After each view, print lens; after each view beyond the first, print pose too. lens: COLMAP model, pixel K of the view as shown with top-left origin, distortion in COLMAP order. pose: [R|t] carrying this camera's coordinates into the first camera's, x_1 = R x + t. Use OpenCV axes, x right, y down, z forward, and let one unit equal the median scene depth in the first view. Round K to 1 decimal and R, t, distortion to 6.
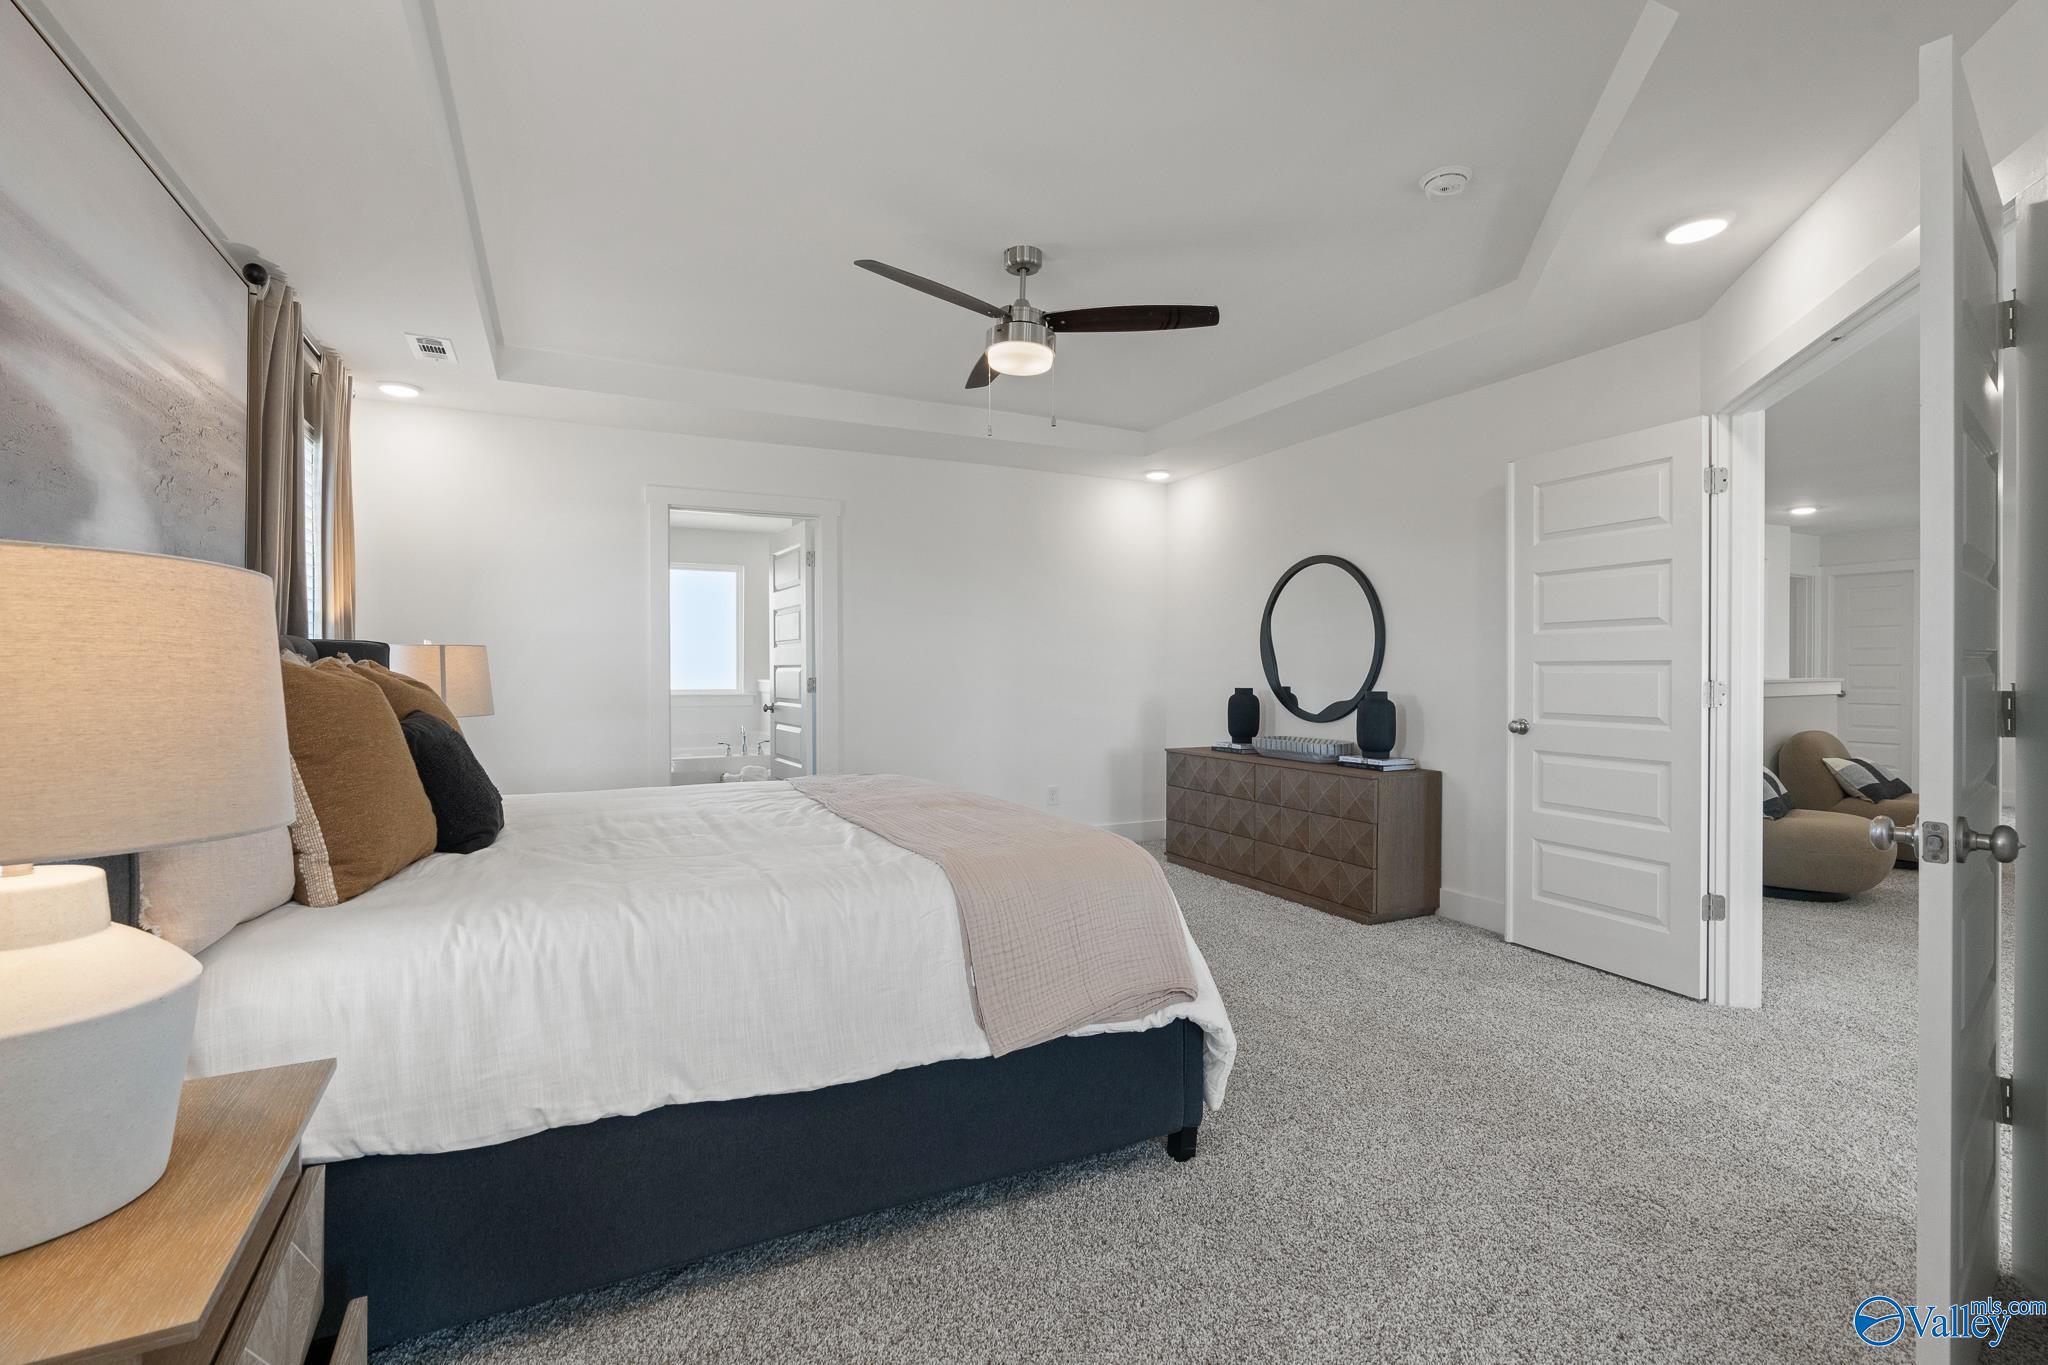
lens RADIAL K [[942.3, 0, 1015.8], [0, 942.3, 672.6], [0, 0, 1]] dist [-0.001933, -0.000760]
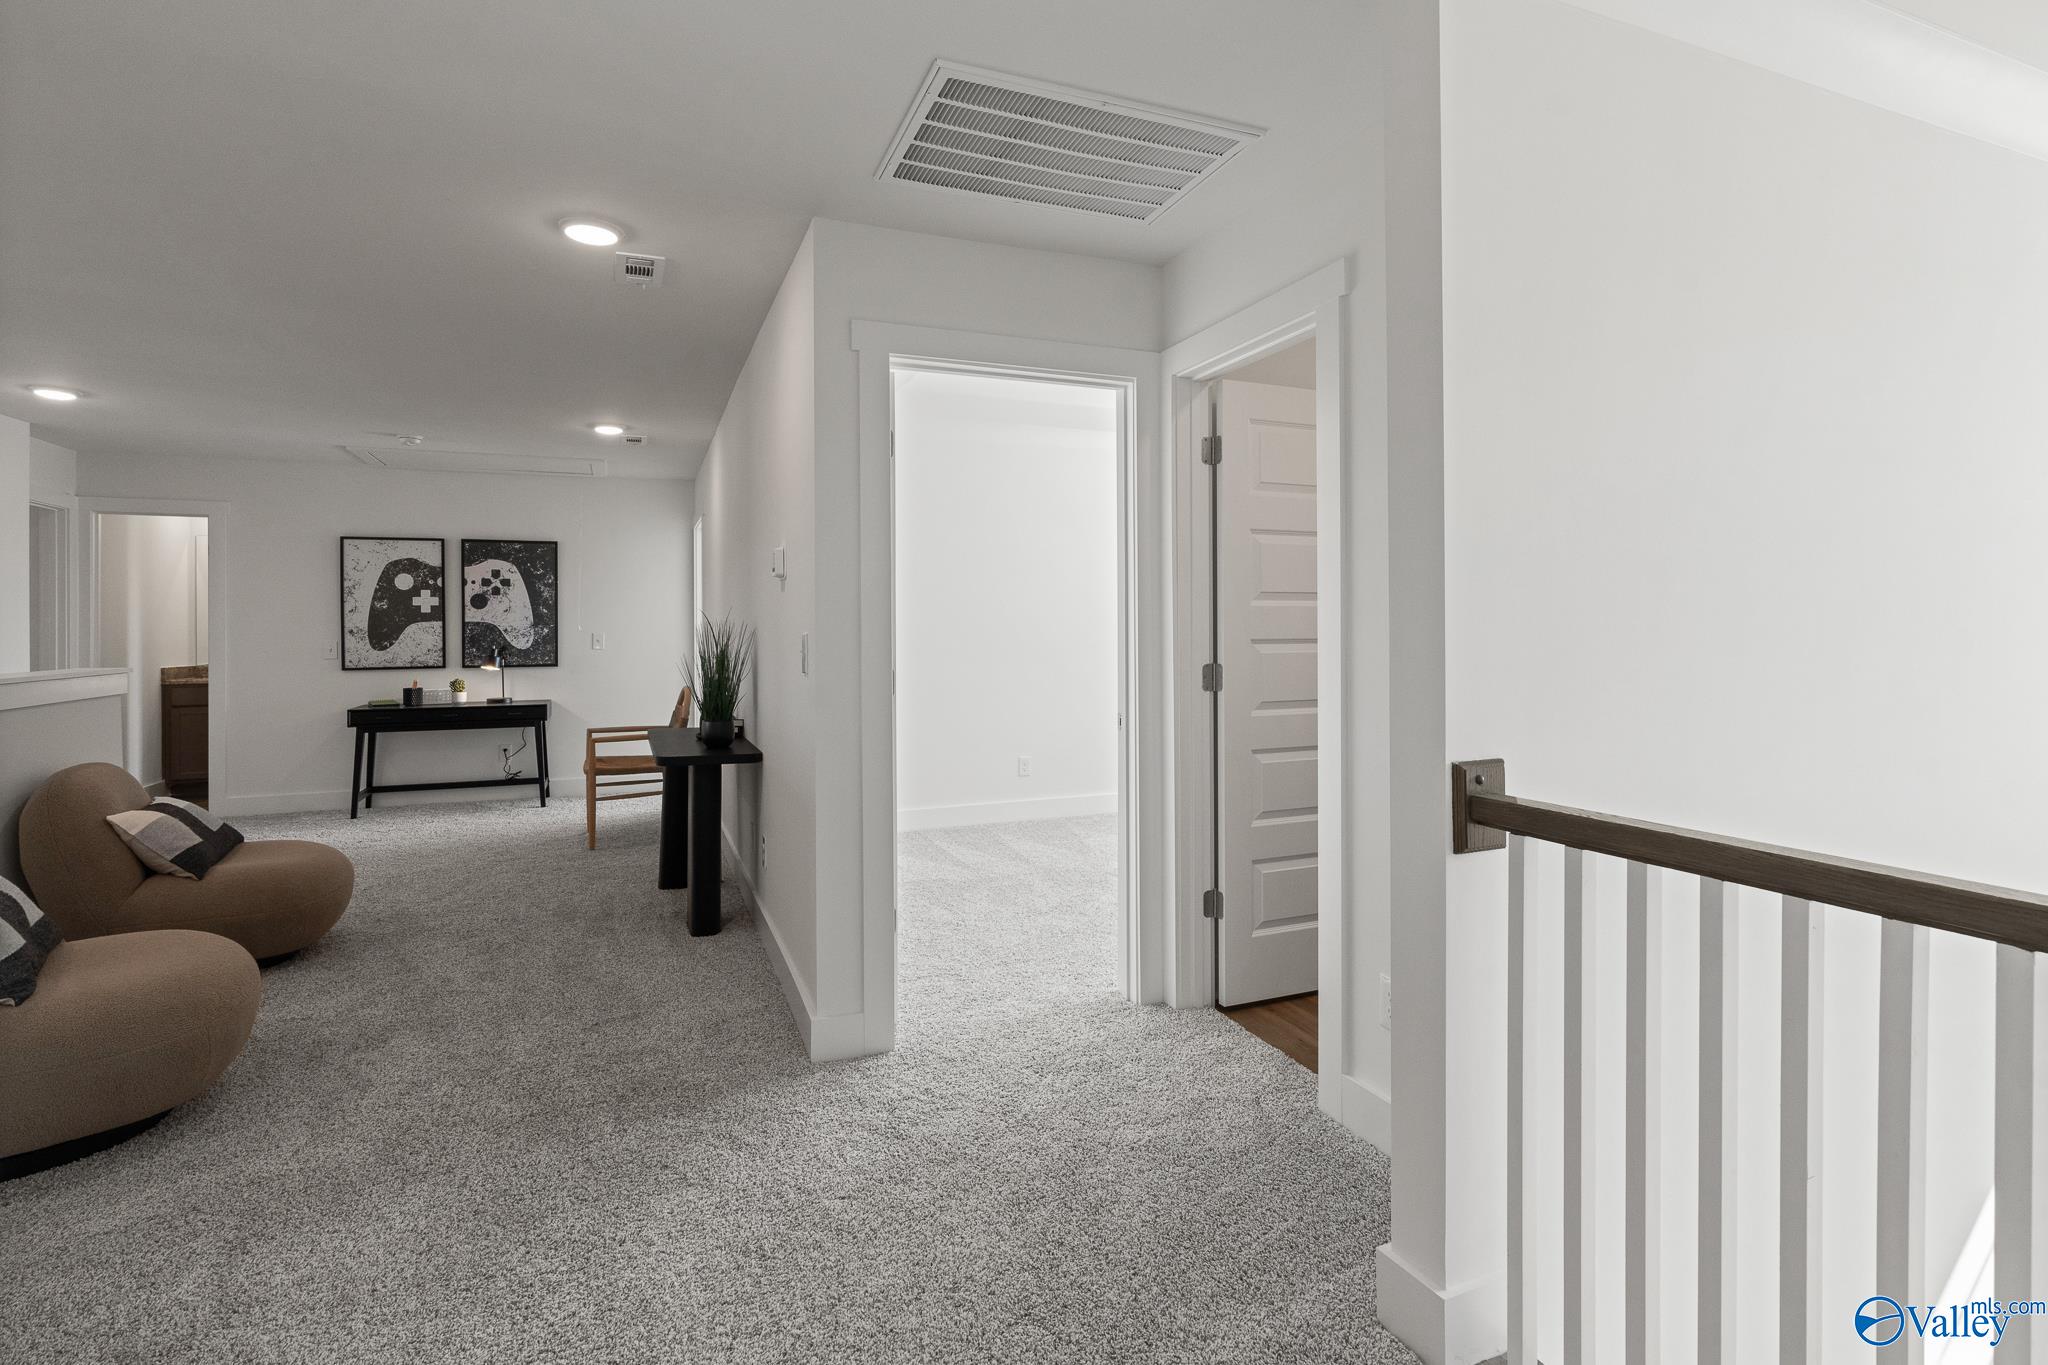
lens RADIAL K [[942.3, 0, 1014.1], [0, 942.3, 663.4], [0, 0, 1]] dist [-0.001933, -0.000760]
pose [[0.064805, -0.006132, 0.997879, 0.338822], [-0.001309, 0.999980, 0.006230, -0.002926], [-0.997897, -0.001710, 0.064795, 0.428544]]
